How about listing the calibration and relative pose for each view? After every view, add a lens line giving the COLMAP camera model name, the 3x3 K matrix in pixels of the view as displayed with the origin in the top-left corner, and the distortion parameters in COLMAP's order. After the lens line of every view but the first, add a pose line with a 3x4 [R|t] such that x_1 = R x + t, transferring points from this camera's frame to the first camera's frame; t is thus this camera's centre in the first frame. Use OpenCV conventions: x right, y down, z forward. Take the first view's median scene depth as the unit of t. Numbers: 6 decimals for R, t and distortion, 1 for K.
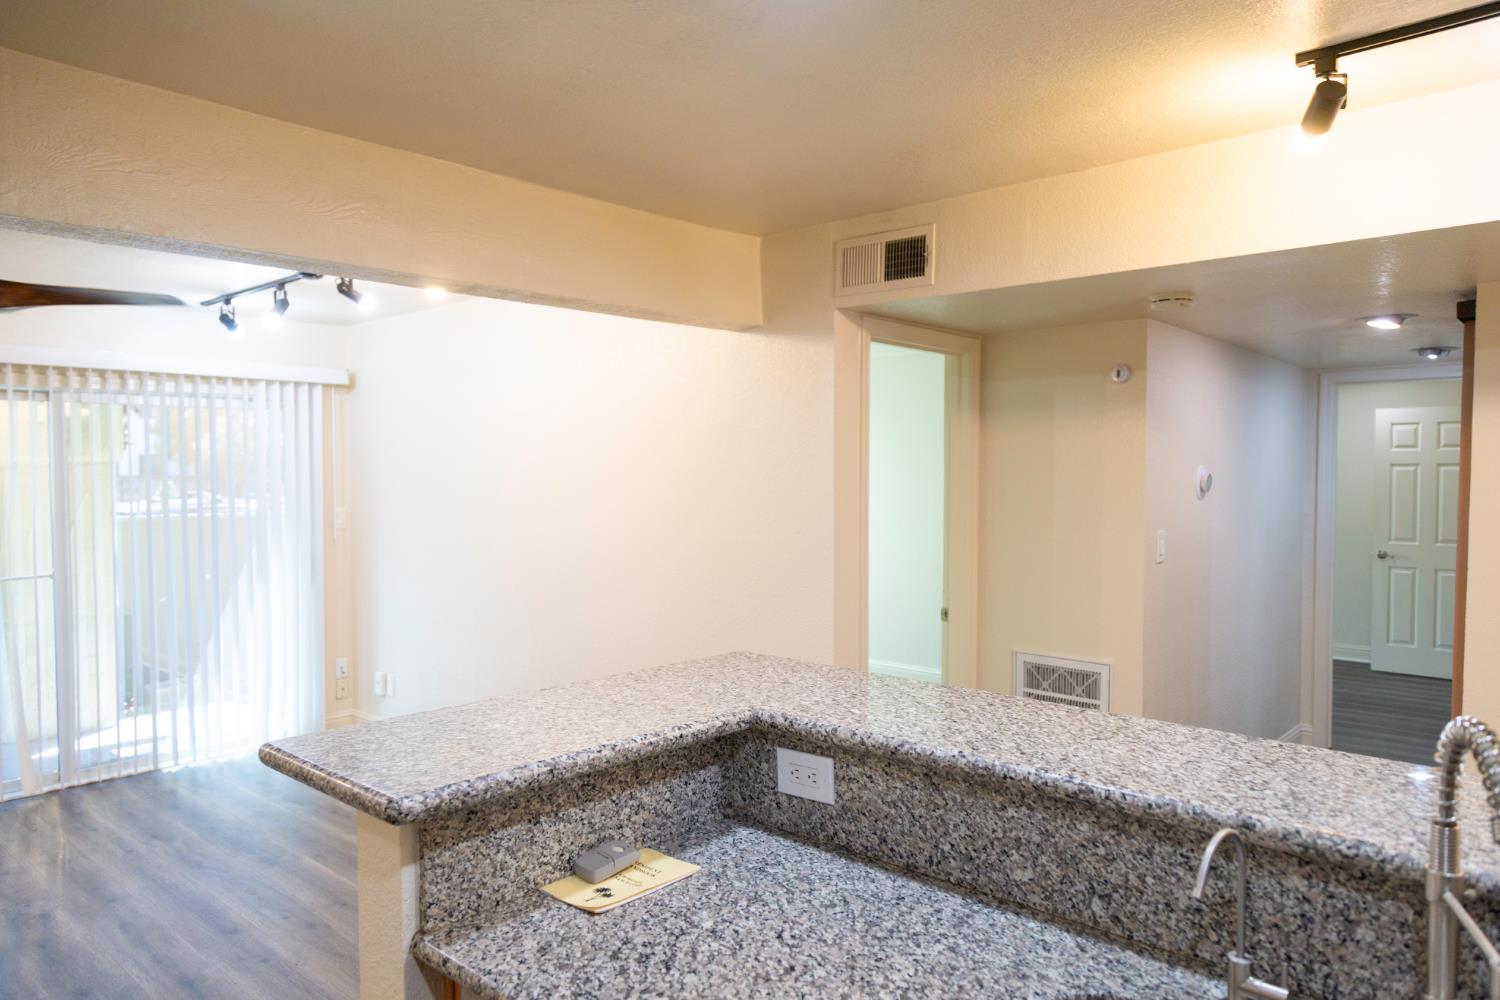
lens RADIAL K [[1022.8, 0, 750.0], [0, 1022.8, 500.0], [0, 0, 1]] dist [-0.000430, -0.001060]
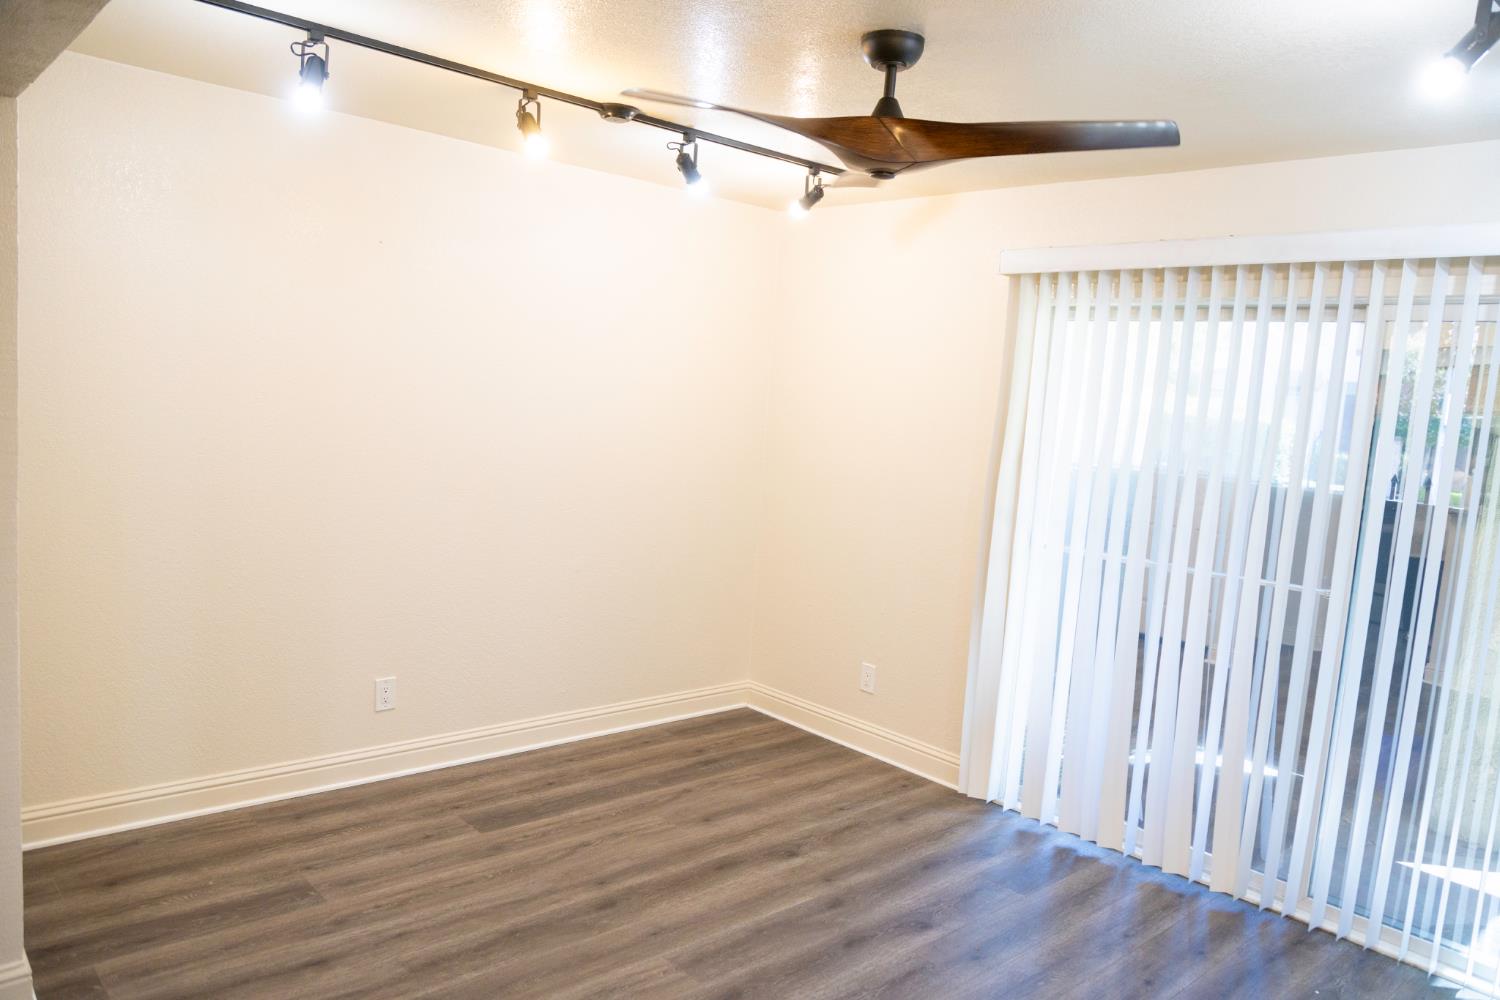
lens RADIAL K [[1079.4, 0, 754.6], [0, 1079.4, 506.4], [0, 0, 1]] dist [-0.024018, 0.003883]
pose [[-0.080325, 0.109845, -0.990698, 0.373061], [-0.107740, 0.987129, 0.118185, -0.035363], [0.990929, 0.116231, -0.067456, 0.905690]]
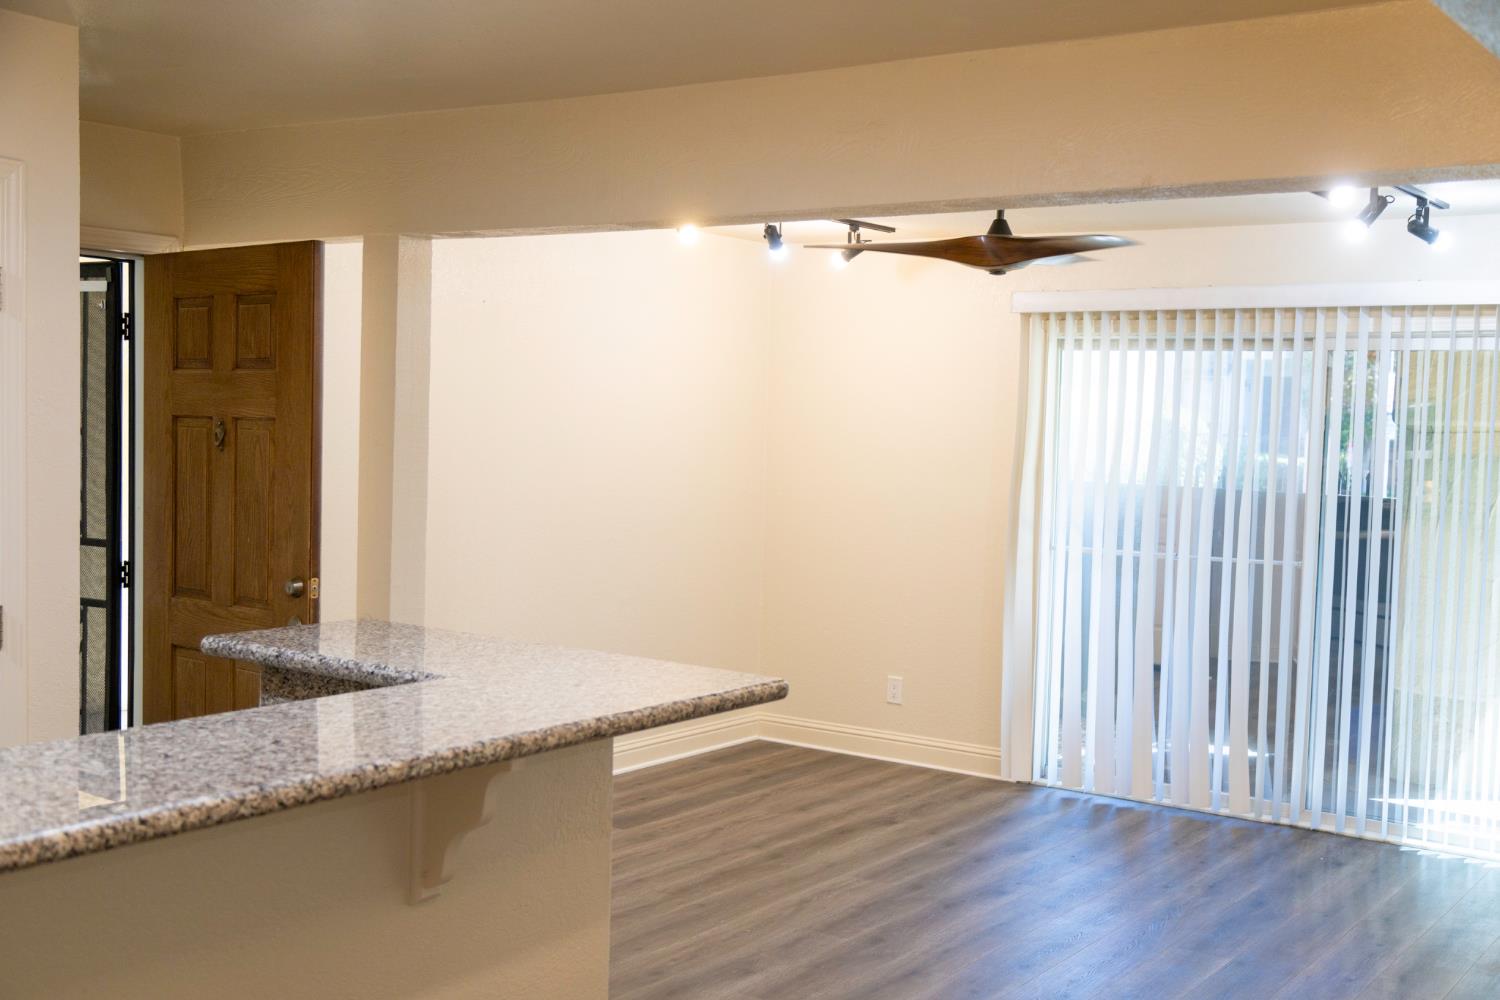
lens RADIAL K [[1660.2, 0, 750.0], [0, 1660.2, 500.0], [0, 0, 1]] dist [-0.012125, -0.008942]
pose [[0.123343, 0.067237, -0.990084, 0.904671], [-0.065902, 0.996055, 0.059432, -0.040102], [0.990173, 0.057918, 0.127288, 0.631898]]
